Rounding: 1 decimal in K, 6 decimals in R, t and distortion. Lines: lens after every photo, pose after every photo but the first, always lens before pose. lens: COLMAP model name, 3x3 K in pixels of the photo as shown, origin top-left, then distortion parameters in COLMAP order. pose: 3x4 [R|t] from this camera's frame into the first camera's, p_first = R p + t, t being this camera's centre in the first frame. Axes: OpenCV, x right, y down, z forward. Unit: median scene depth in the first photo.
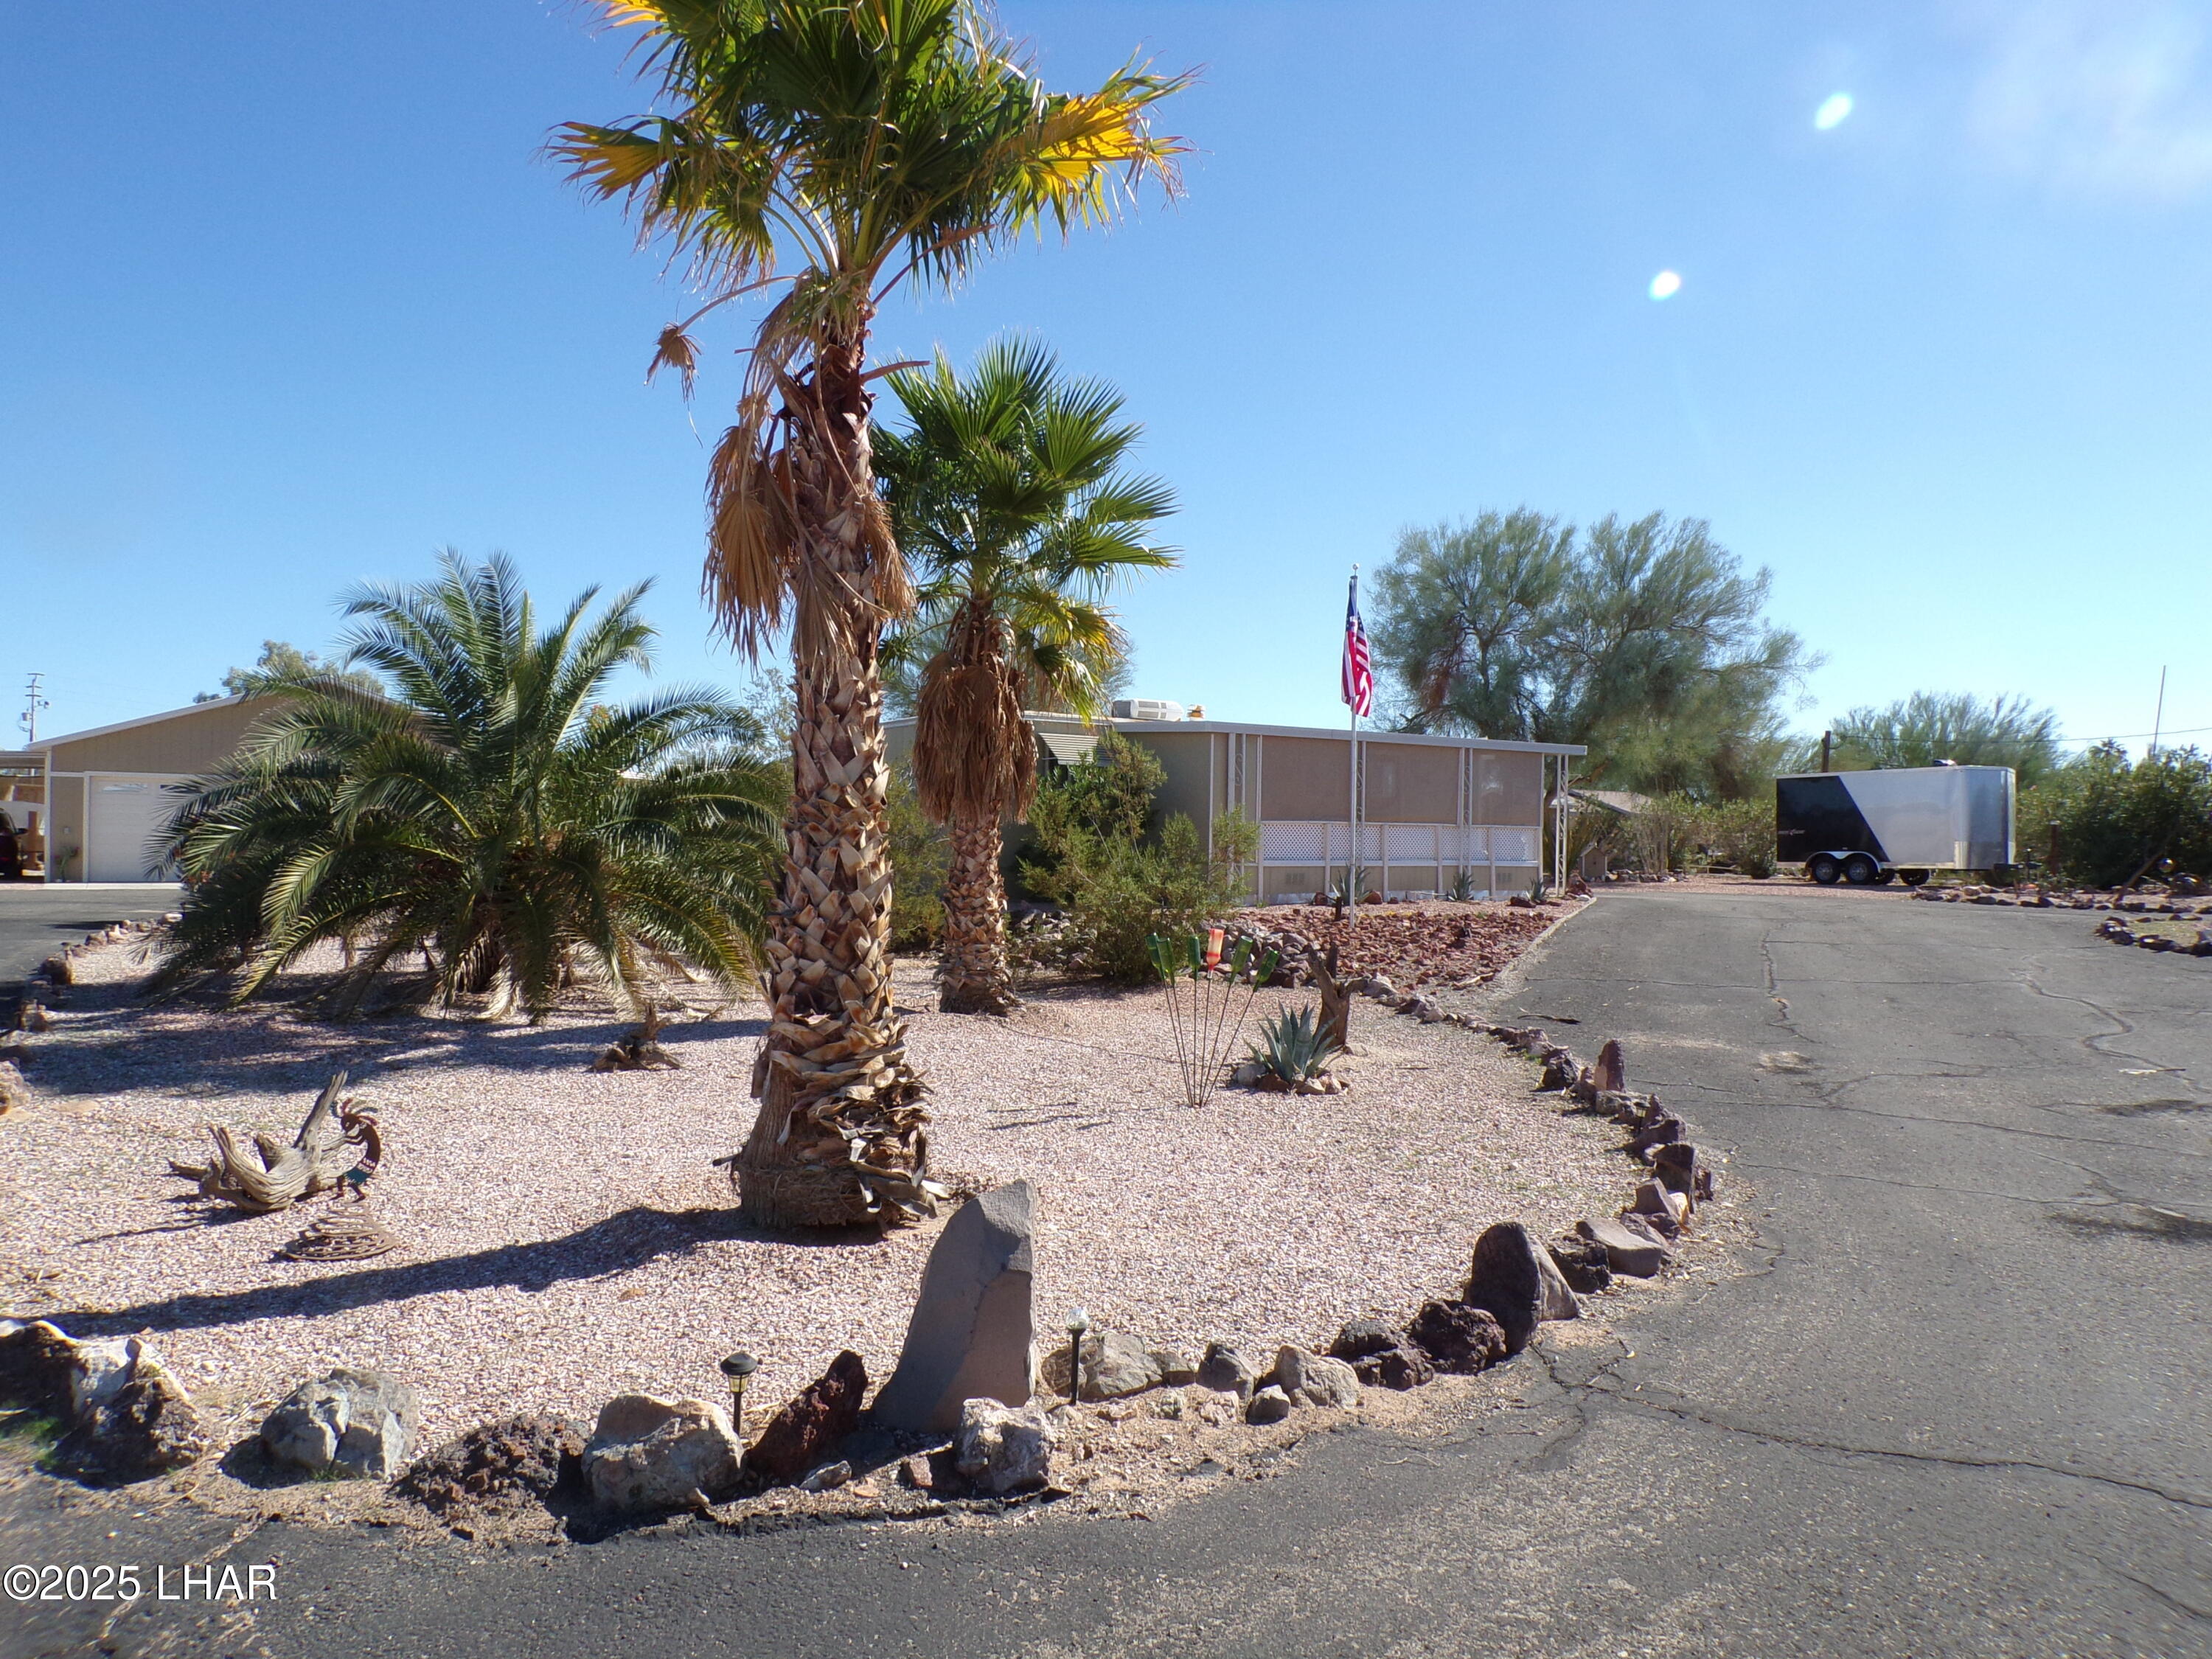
lens RADIAL K [[1501.9, 0, 1115.5], [0, 1501.9, 830.6], [0, 0, 1]] dist [0.006696, 0.002969]
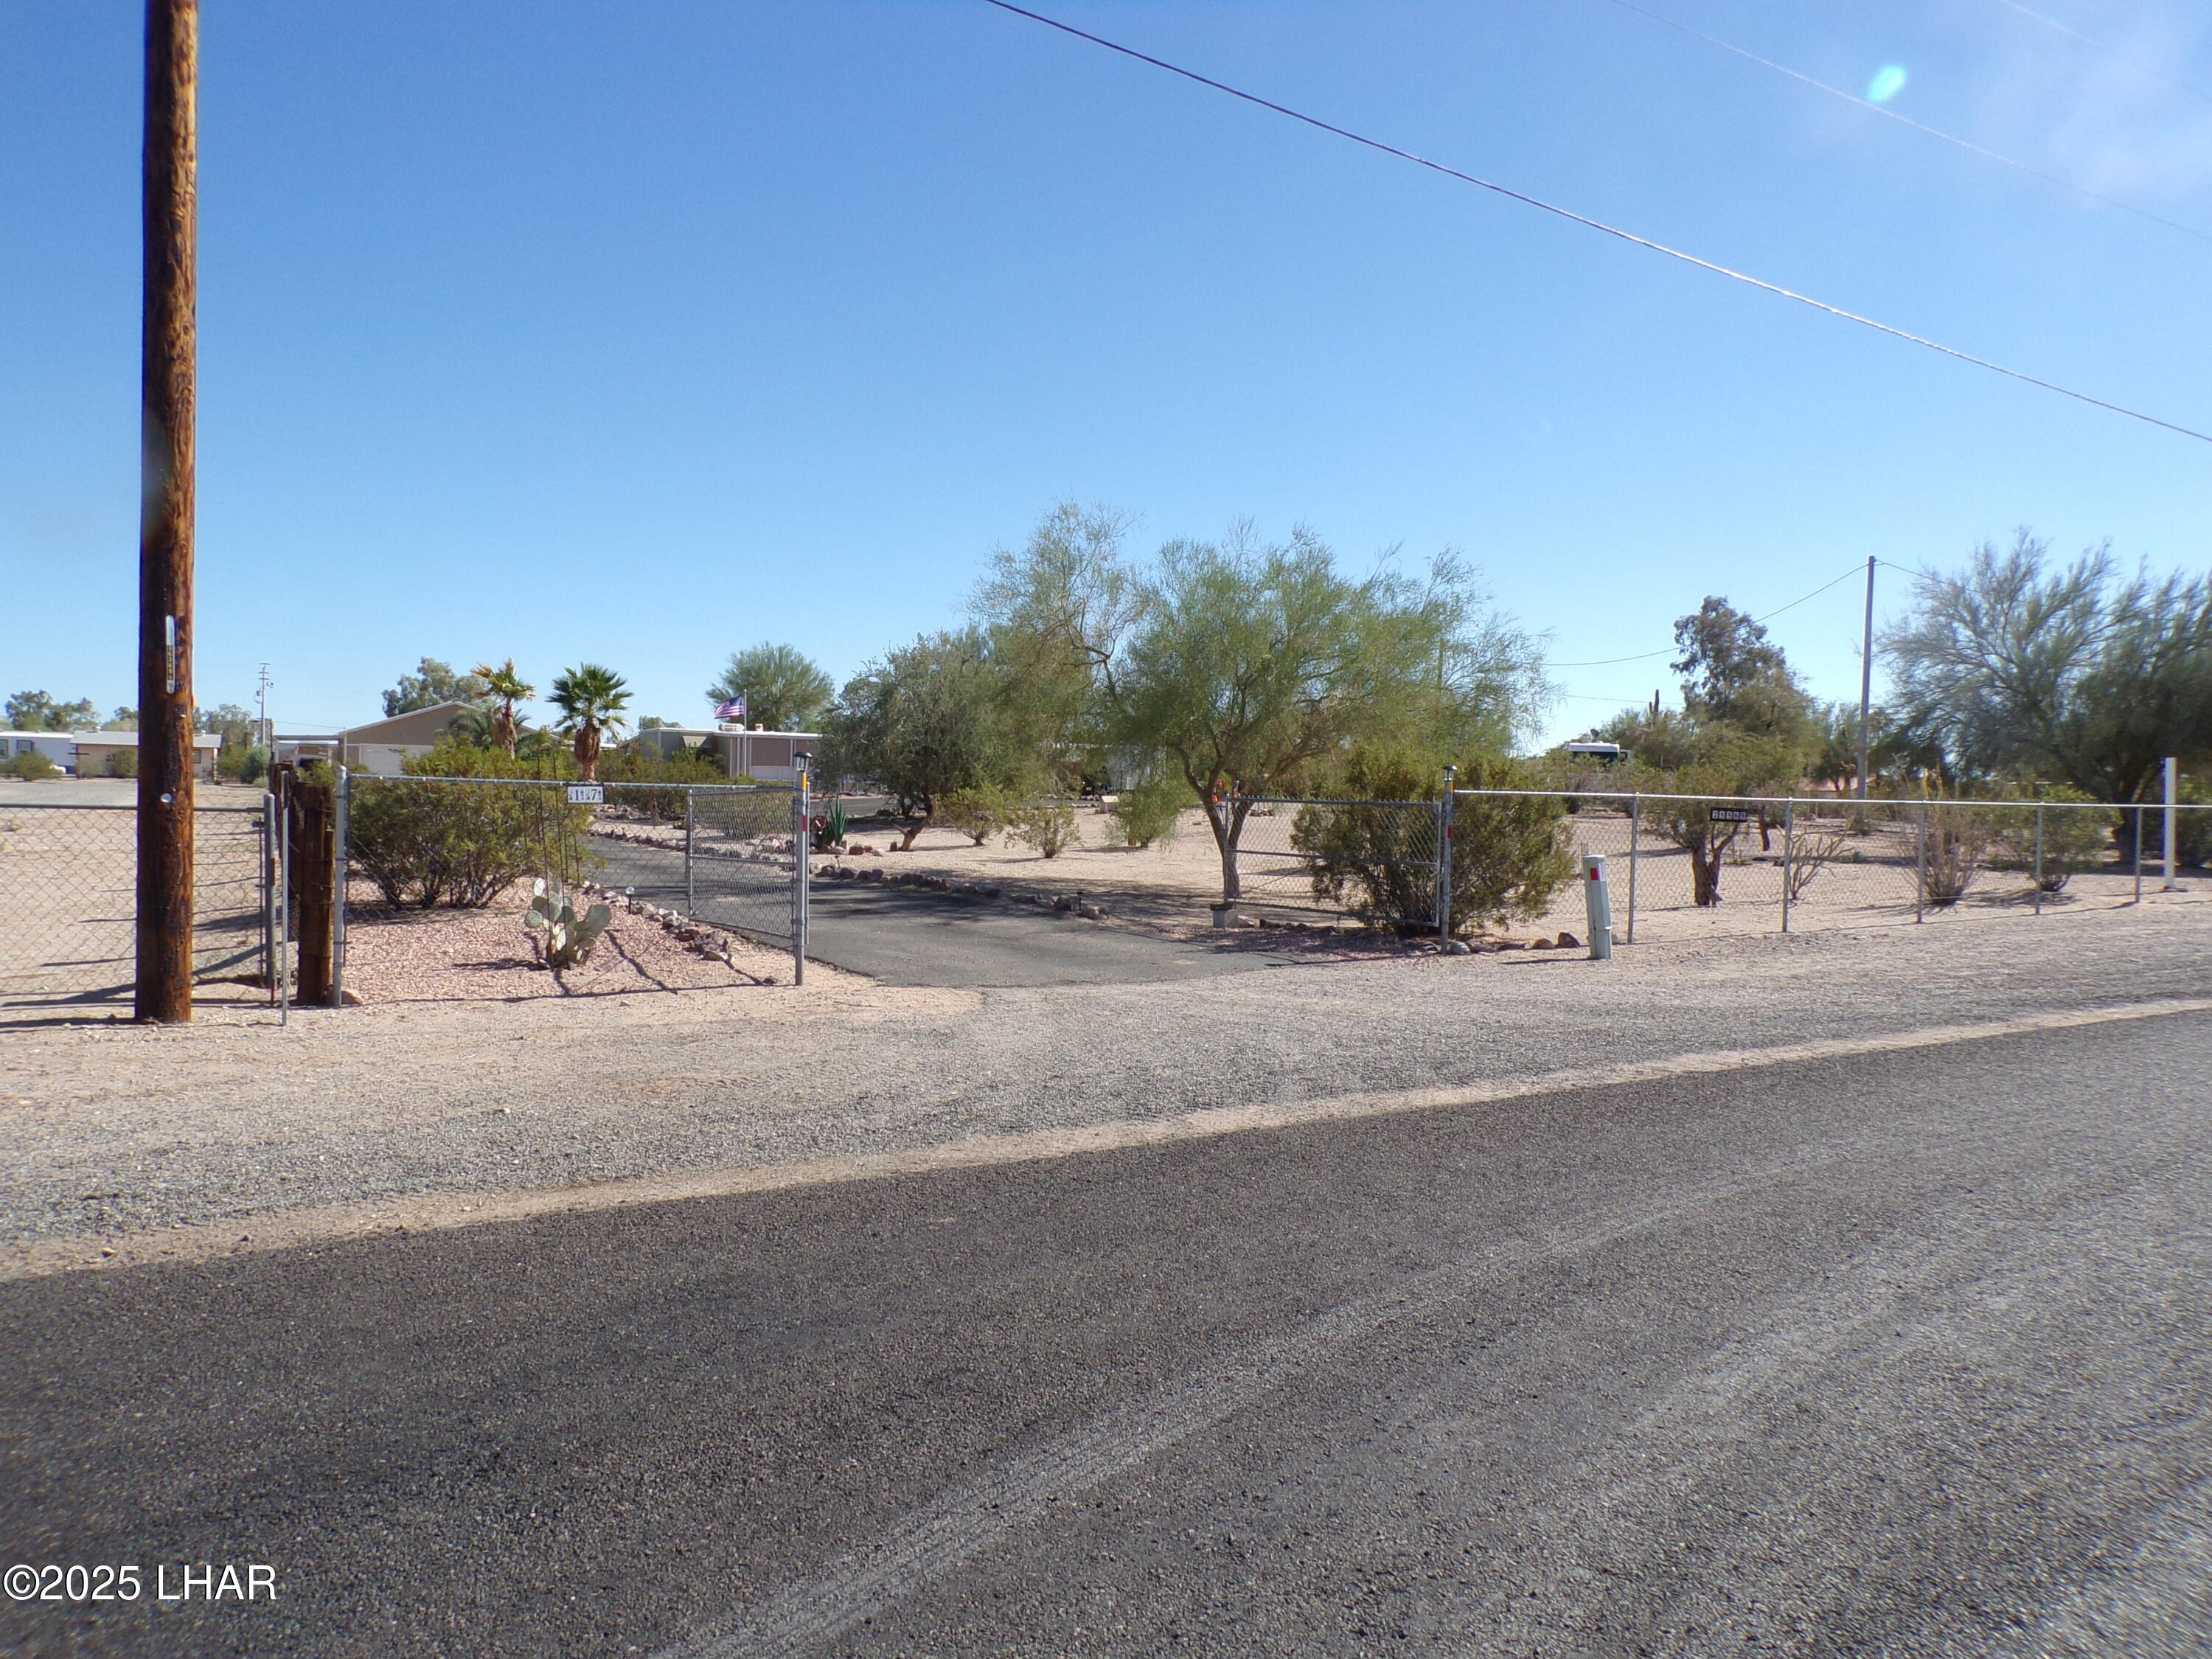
lens RADIAL K [[1501.9, 0, 1115.7], [0, 1501.9, 832.0], [0, 0, 1]] dist [0.006696, 0.002969]
pose [[0.997413, 0.009801, -0.071219, 1.846570], [-0.007535, 0.999459, 0.032027, 0.043350], [0.071494, -0.031408, 0.996946, -3.486809]]
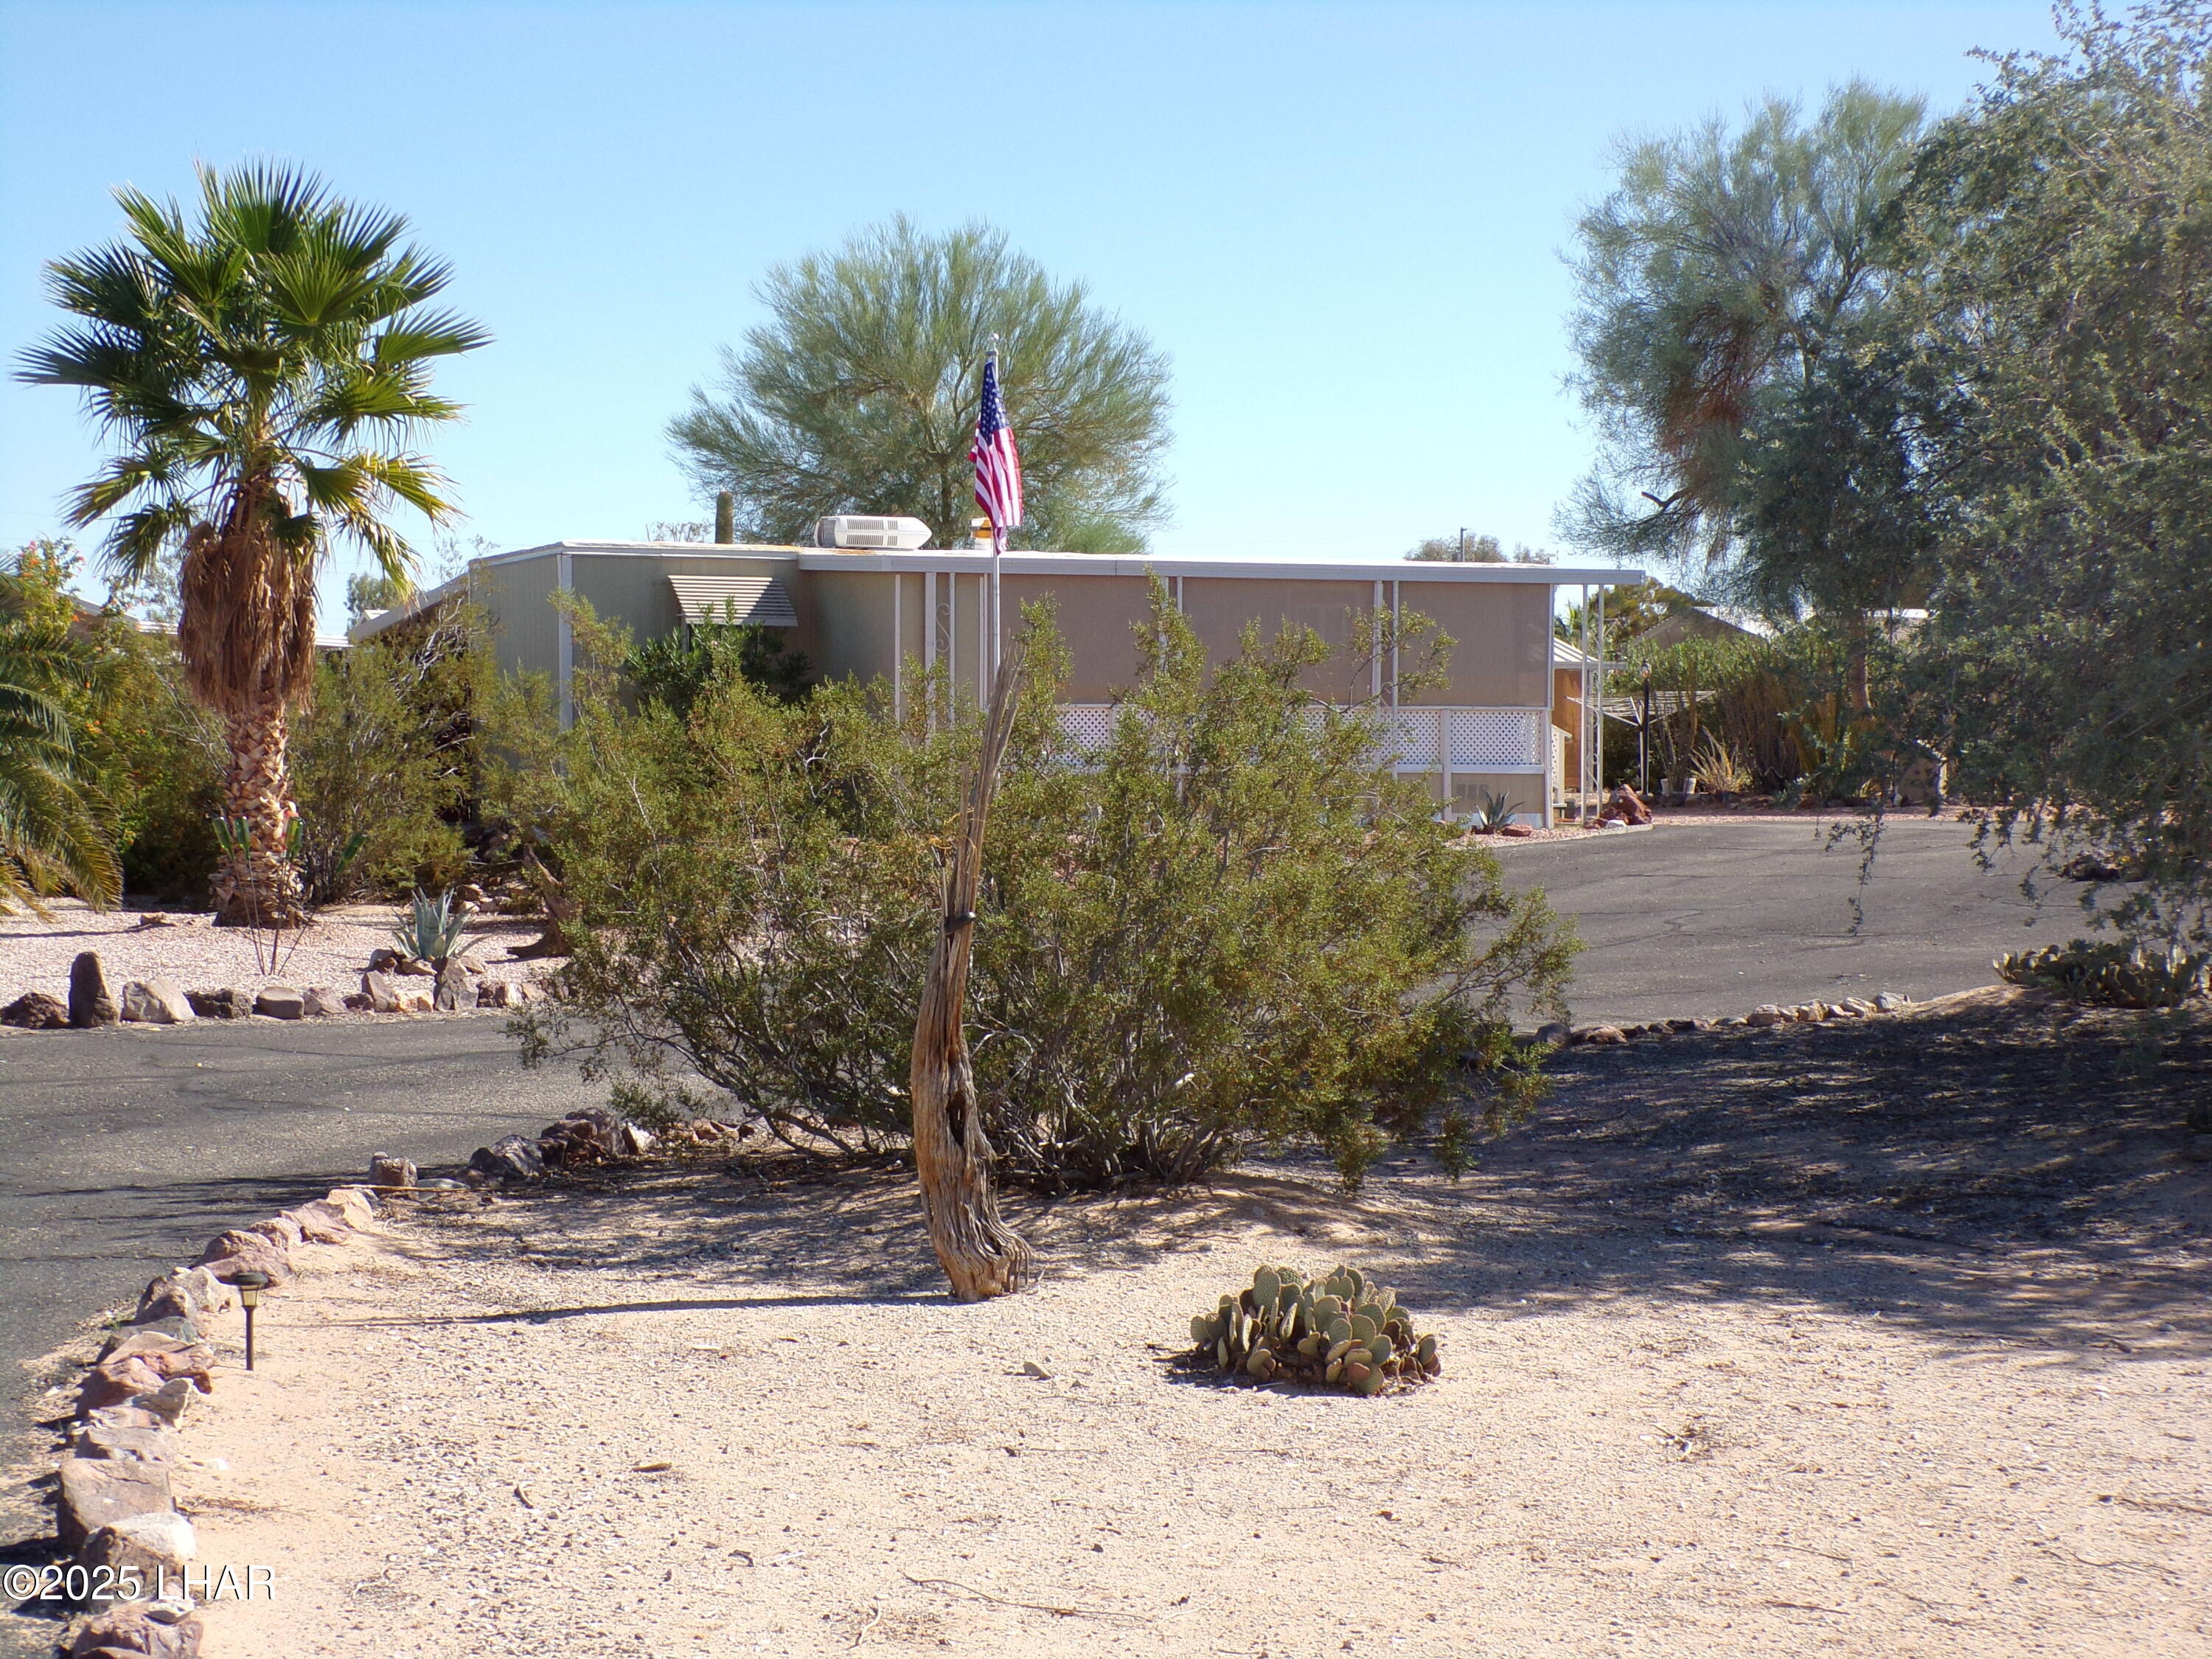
lens RADIAL K [[3834.4, 0, 1108.1], [0, 3834.4, 816.4], [0, 0, 1]] dist [0.202992, 0.000000]
pose [[0.983636, -0.008675, -0.179959, 0.788968], [0.012559, 0.999712, 0.020454, 0.014421], [0.179730, -0.022379, 0.983461, -1.109734]]
